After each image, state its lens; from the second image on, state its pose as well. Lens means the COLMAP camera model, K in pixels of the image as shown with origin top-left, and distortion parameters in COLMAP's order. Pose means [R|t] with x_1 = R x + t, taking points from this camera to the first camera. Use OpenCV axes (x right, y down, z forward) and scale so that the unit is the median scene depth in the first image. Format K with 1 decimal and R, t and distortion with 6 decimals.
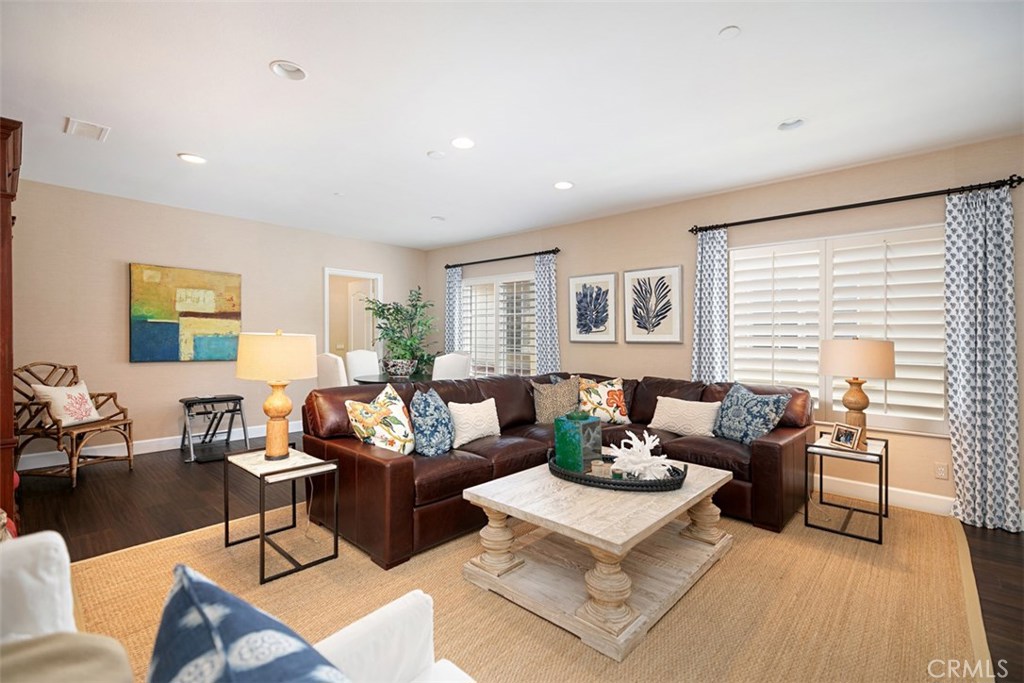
lens RADIAL K [[456.7, 0, 511.9], [0, 456.7, 337.3], [0, 0, 1]] dist [0.000903, 0.000247]
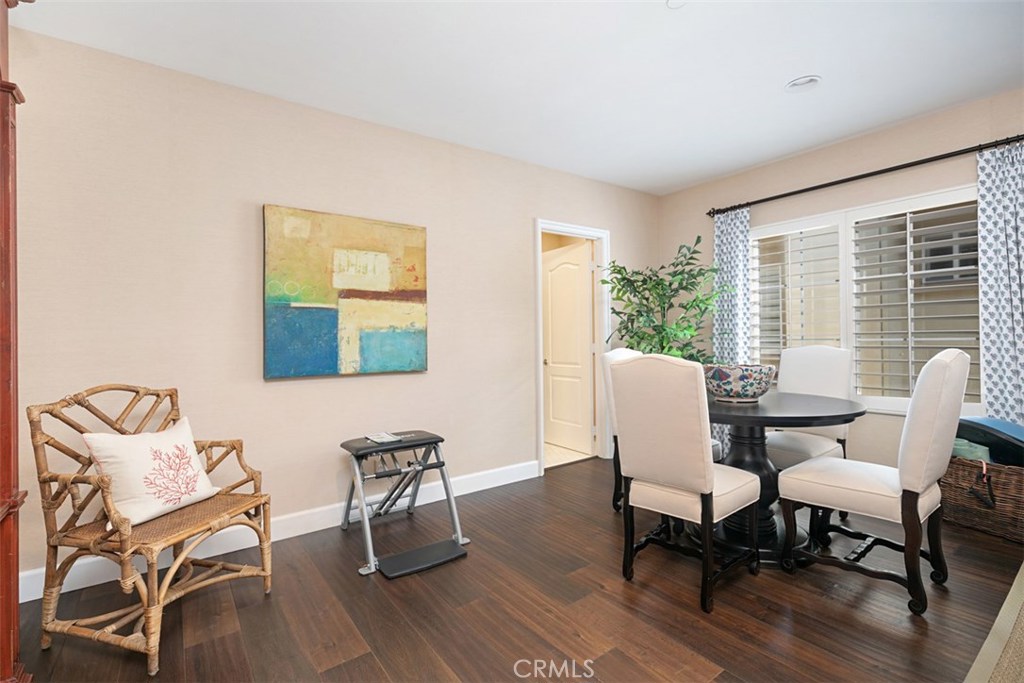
lens RADIAL K [[474.7, 0, 531.8], [0, 474.7, 317.1], [0, 0, 1]] dist [0.000484, 0.000054]
pose [[0.984338, -0.036706, -0.172427, -0.381974], [0.029276, 0.998538, -0.045436, 0.013756], [0.173843, 0.039677, 0.983974, 0.449316]]
